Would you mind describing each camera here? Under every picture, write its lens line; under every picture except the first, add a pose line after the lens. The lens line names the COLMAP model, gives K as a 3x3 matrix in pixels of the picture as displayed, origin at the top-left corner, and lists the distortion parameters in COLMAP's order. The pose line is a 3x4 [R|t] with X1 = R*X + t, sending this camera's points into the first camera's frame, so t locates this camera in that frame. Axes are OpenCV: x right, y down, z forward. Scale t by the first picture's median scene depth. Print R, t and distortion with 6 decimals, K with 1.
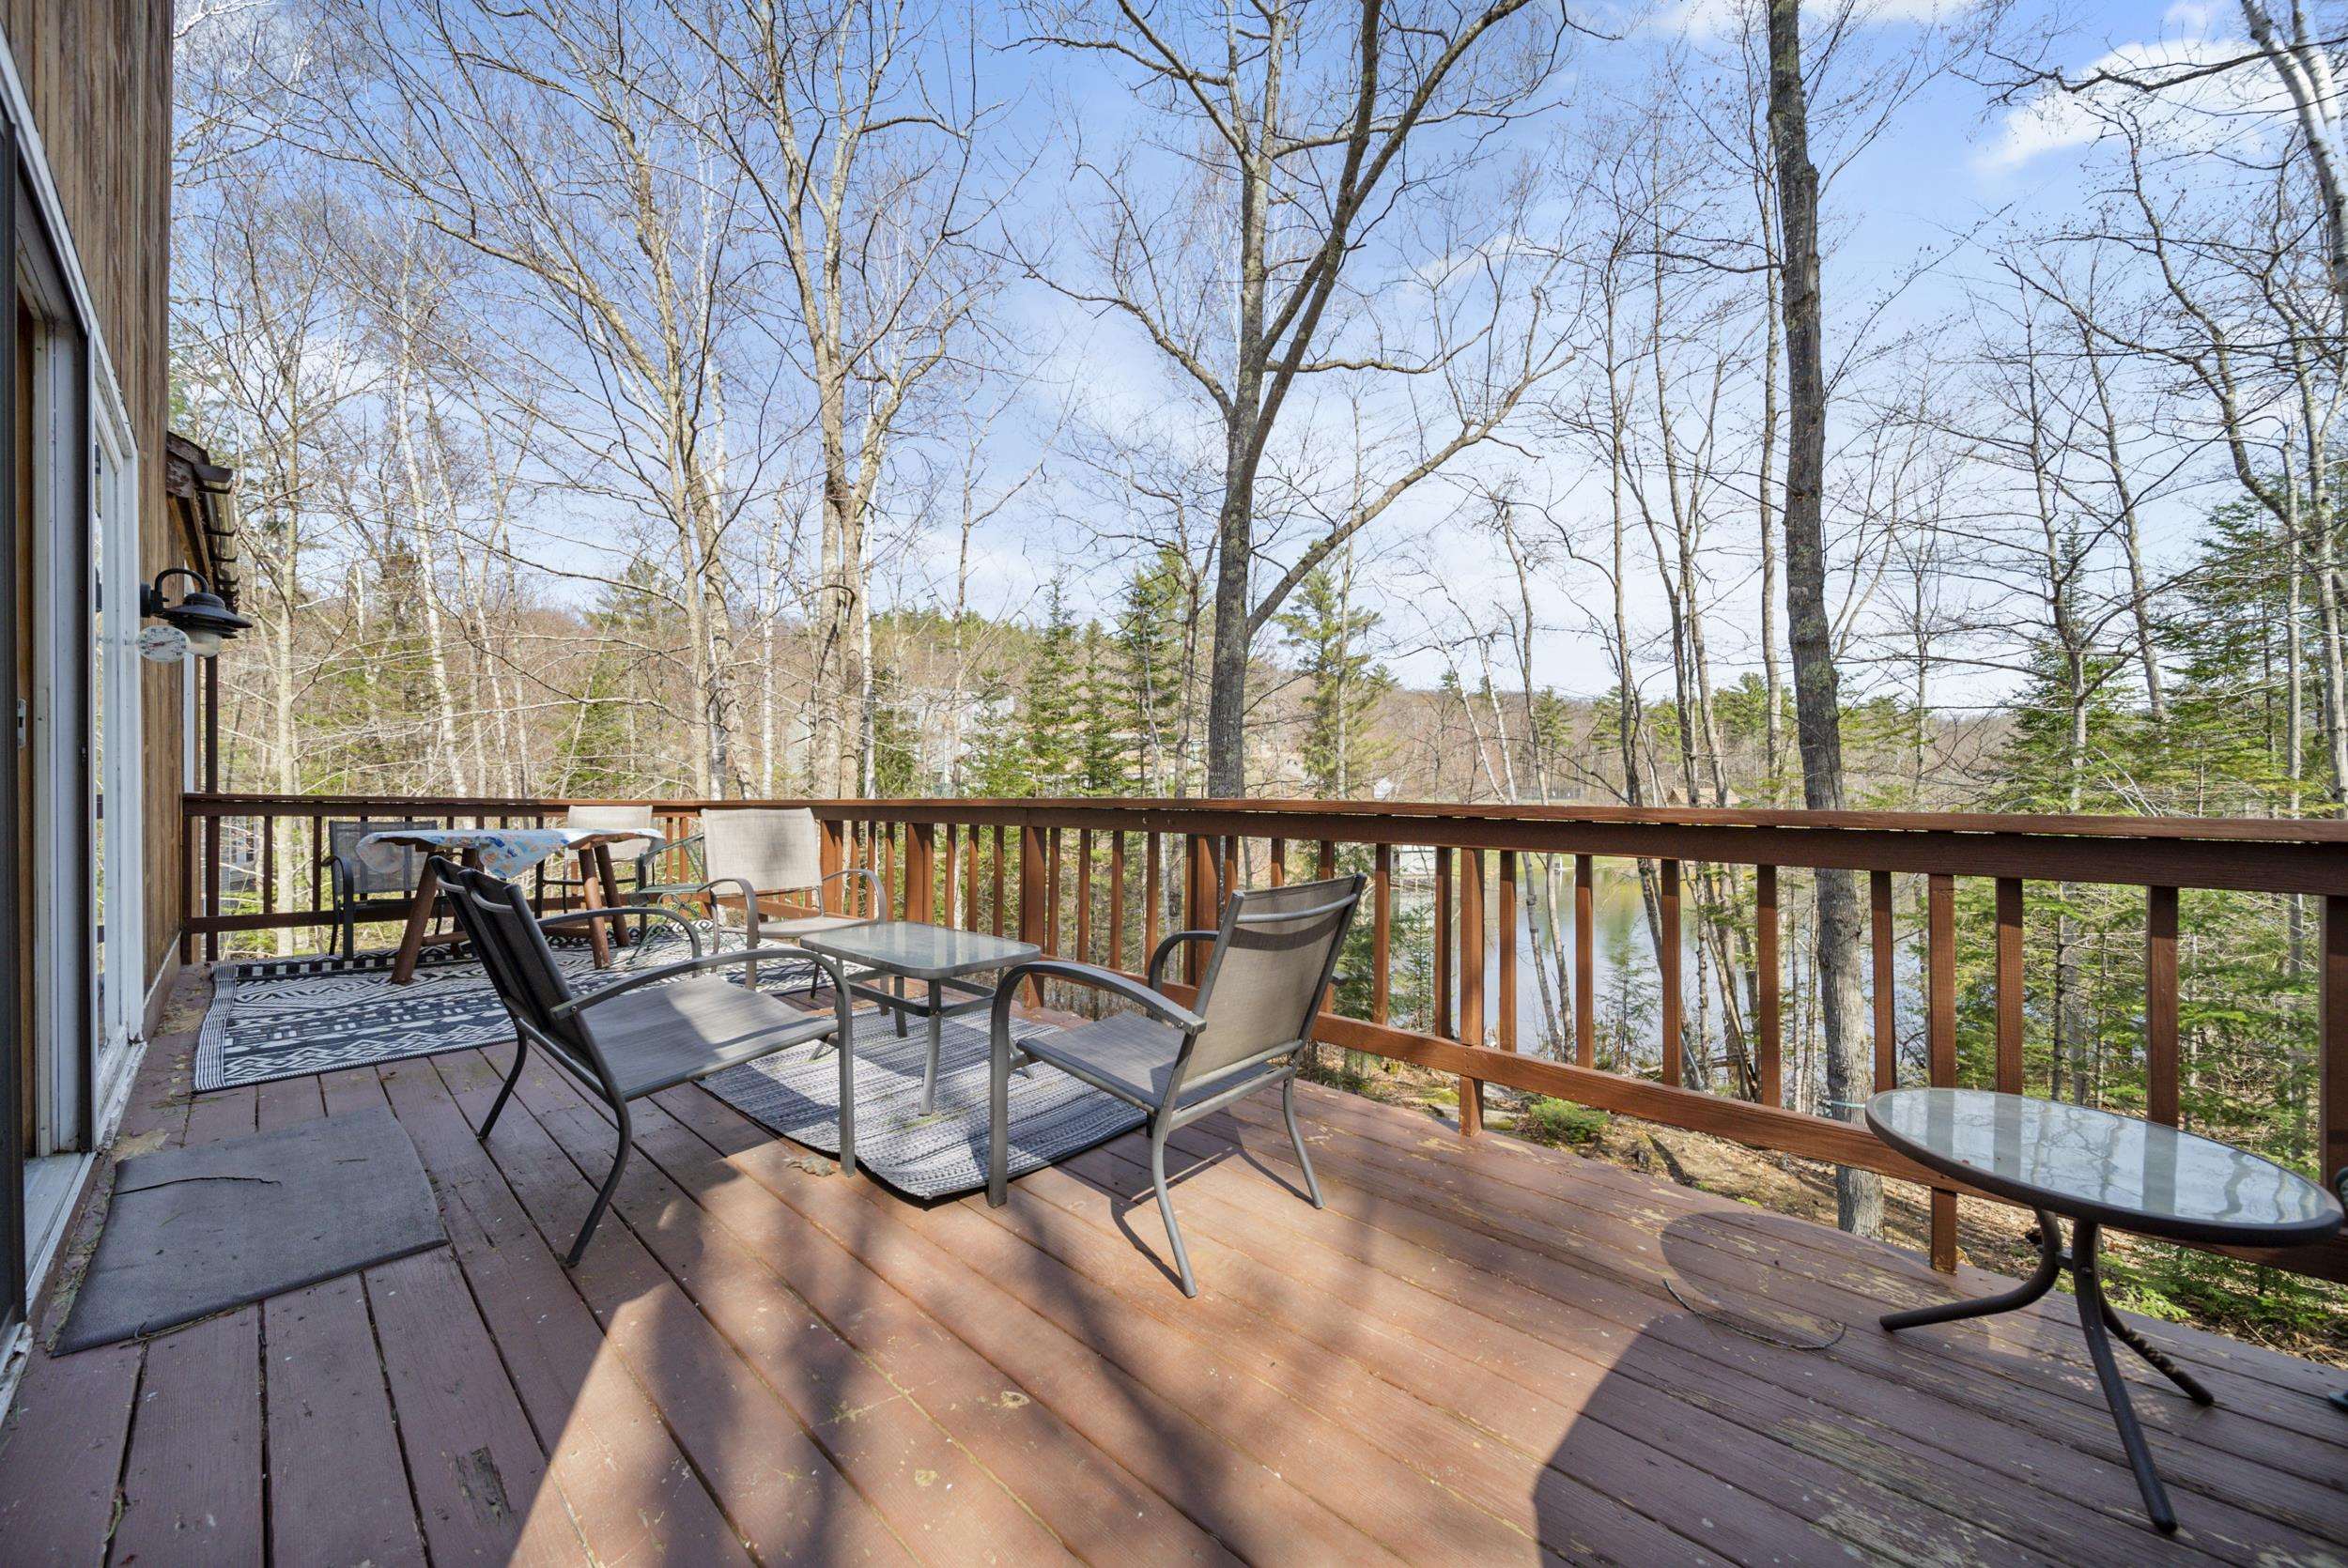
lens RADIAL K [[832.3, 0, 1174.5], [0, 832.3, 786.9], [0, 0, 1]] dist [0.000802, -0.002262]
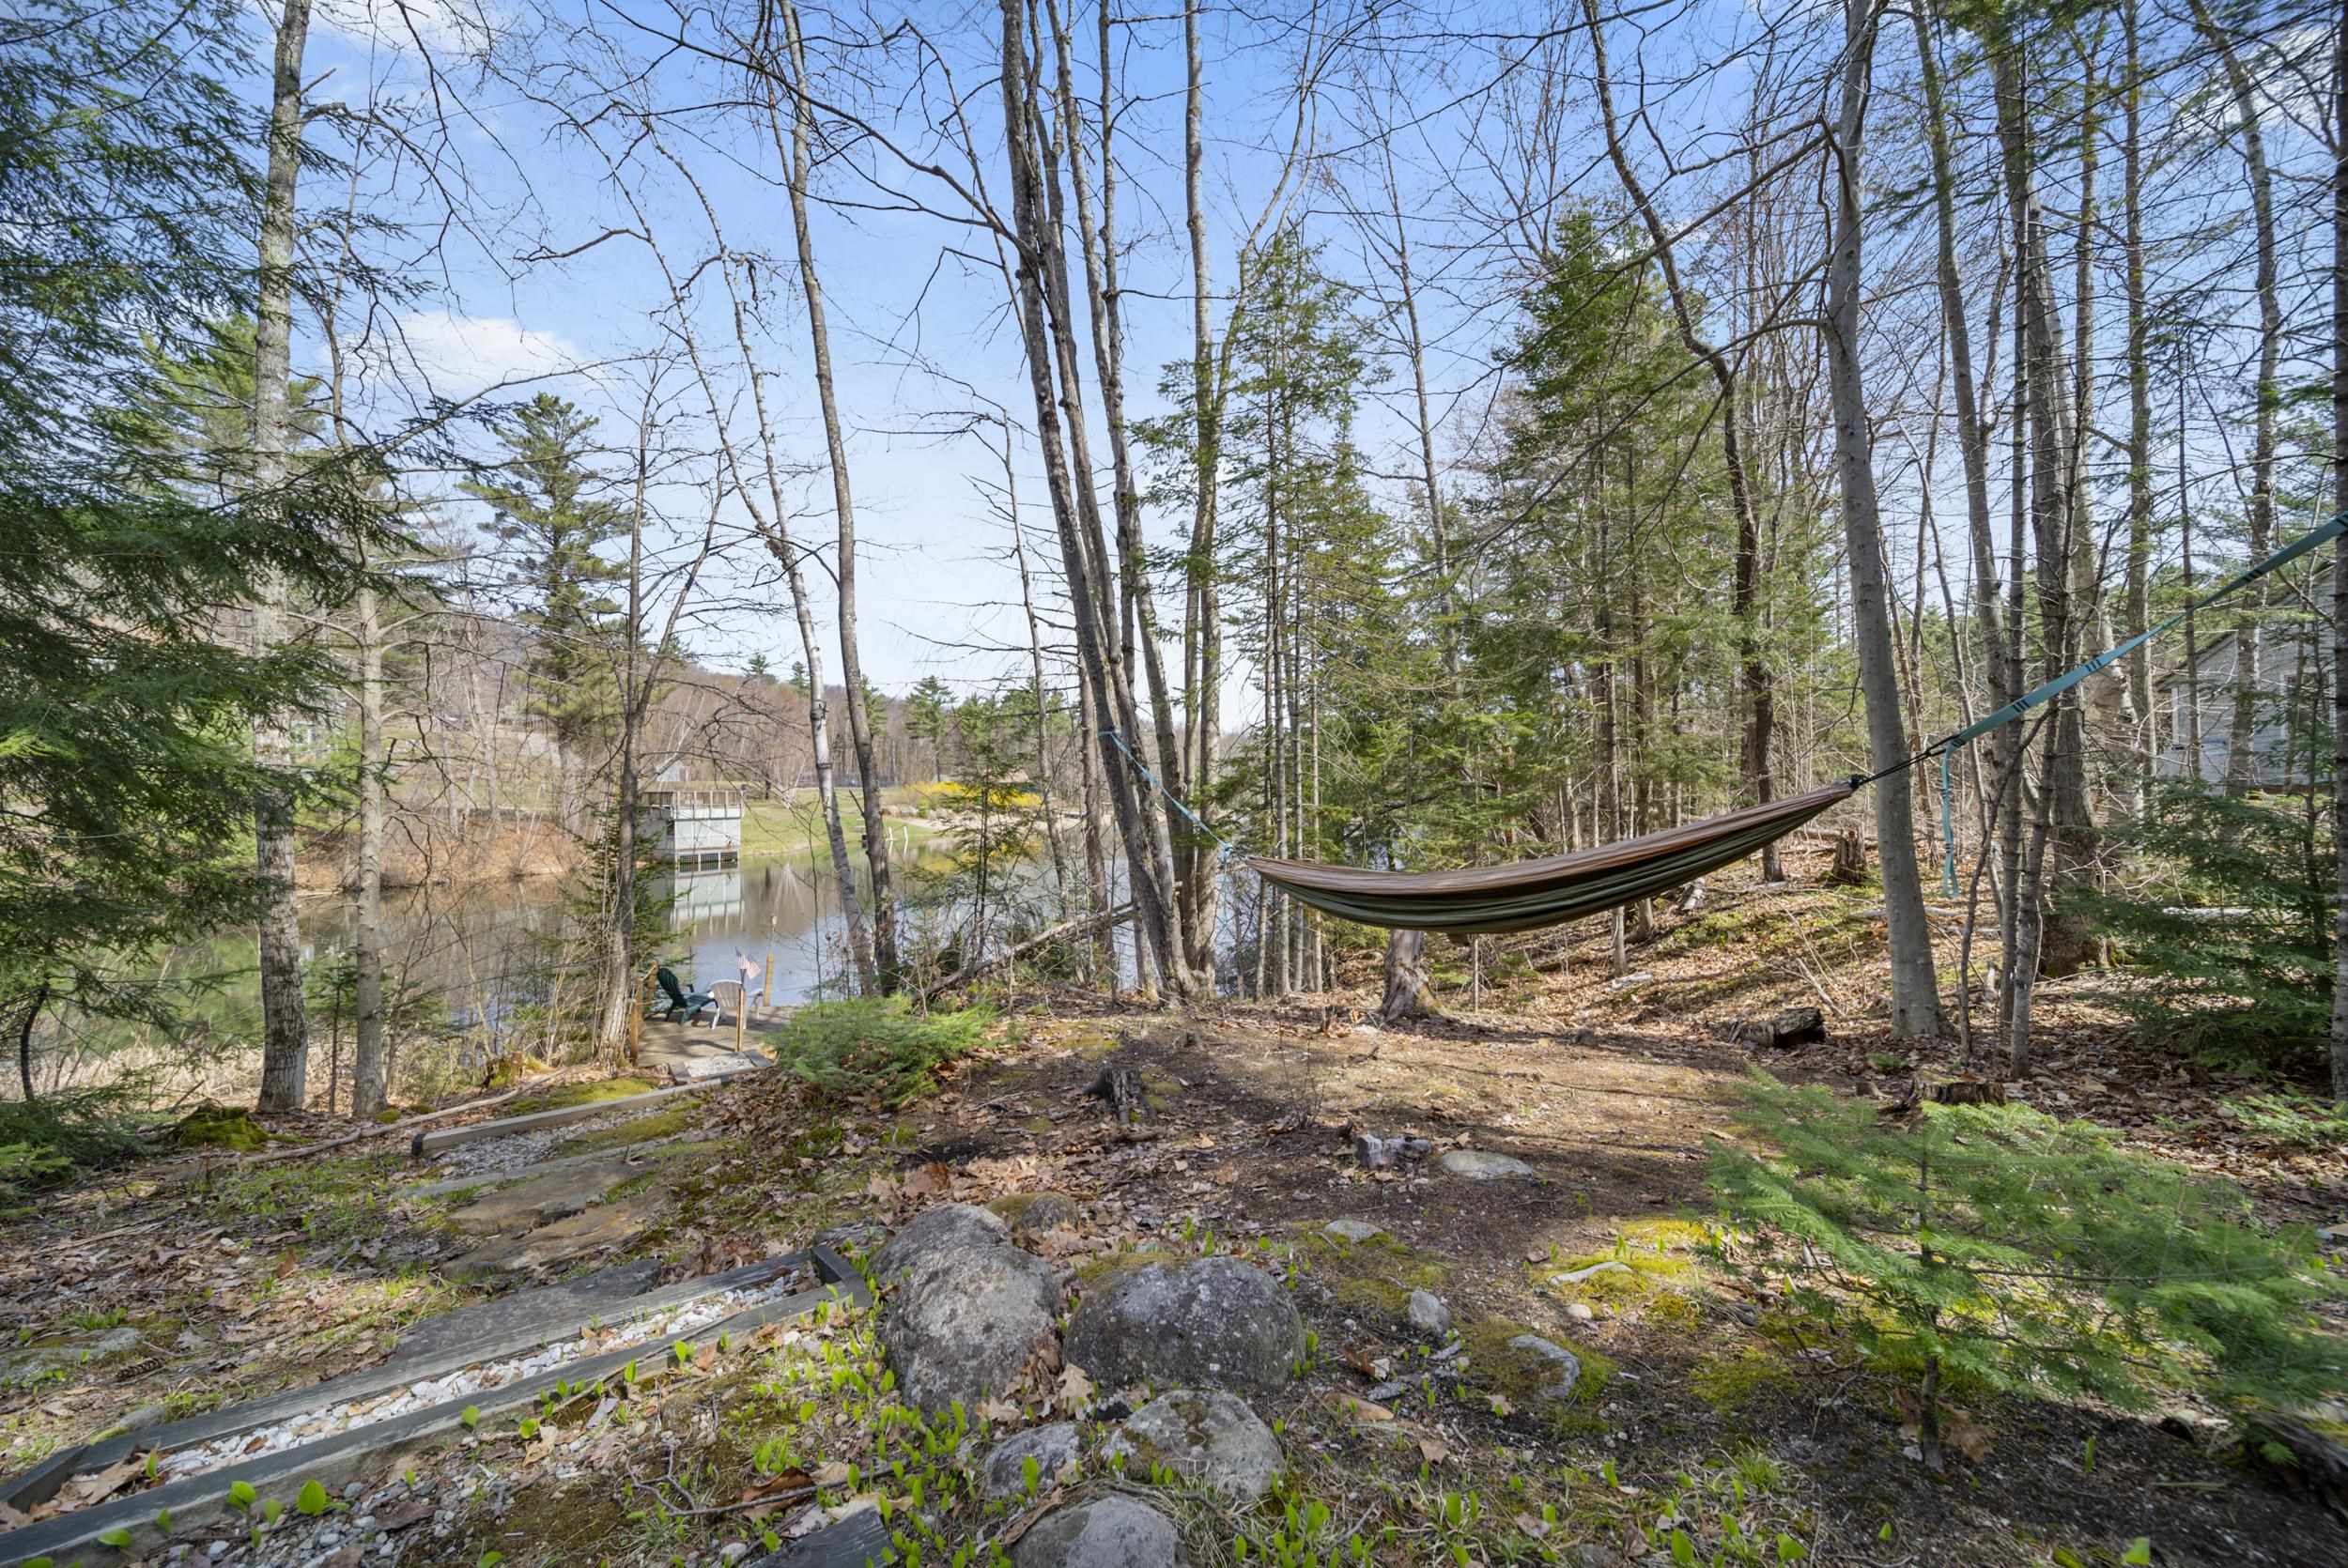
lens RADIAL K [[832.3, 0, 1174.5], [0, 832.3, 786.9], [0, 0, 1]] dist [0.000802, -0.002262]
pose [[0.717987, -0.003775, 0.696046, 0.199269], [0.005752, 0.999983, -0.000510, 0.156864], [-0.696033, 0.004370, 0.717997, 0.357778]]
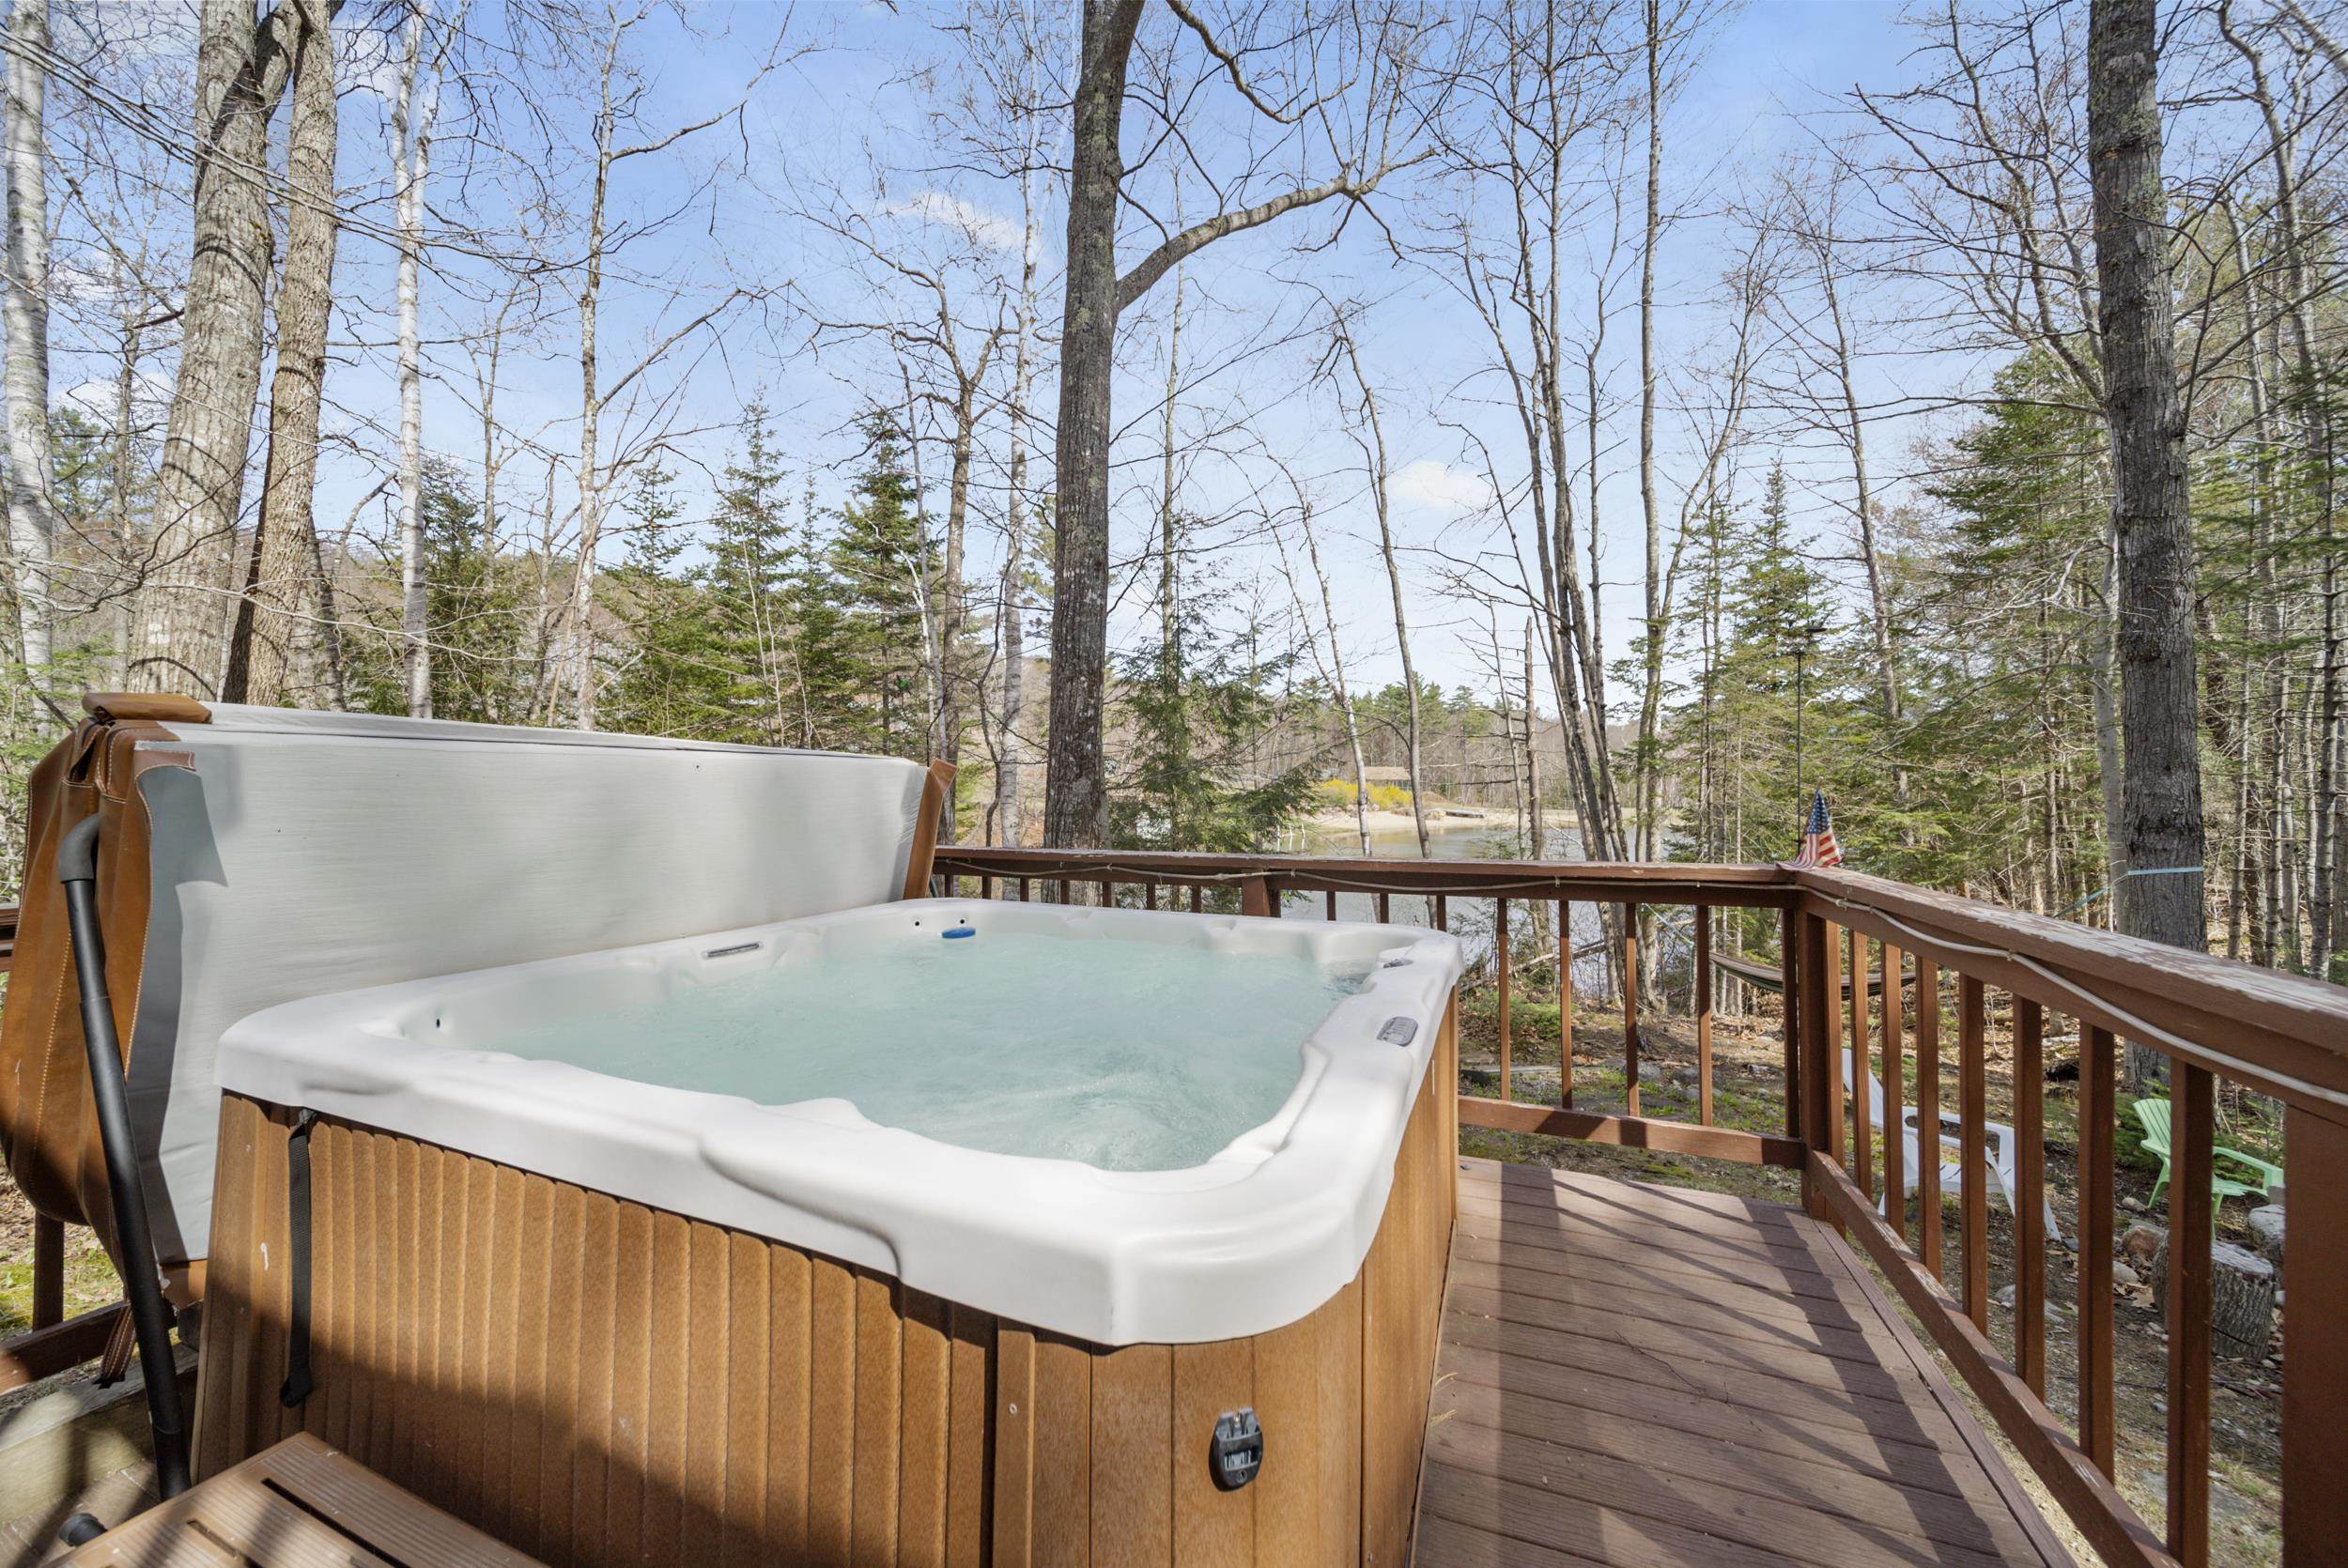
lens RADIAL K [[832.3, 0, 1174.5], [0, 832.3, 786.9], [0, 0, 1]] dist [0.000802, -0.002262]
pose [[0.943808, -0.005723, 0.330445, -0.039433], [0.000900, 0.999891, 0.014746, 0.085385], [-0.330493, -0.013620, 0.943710, 0.178077]]
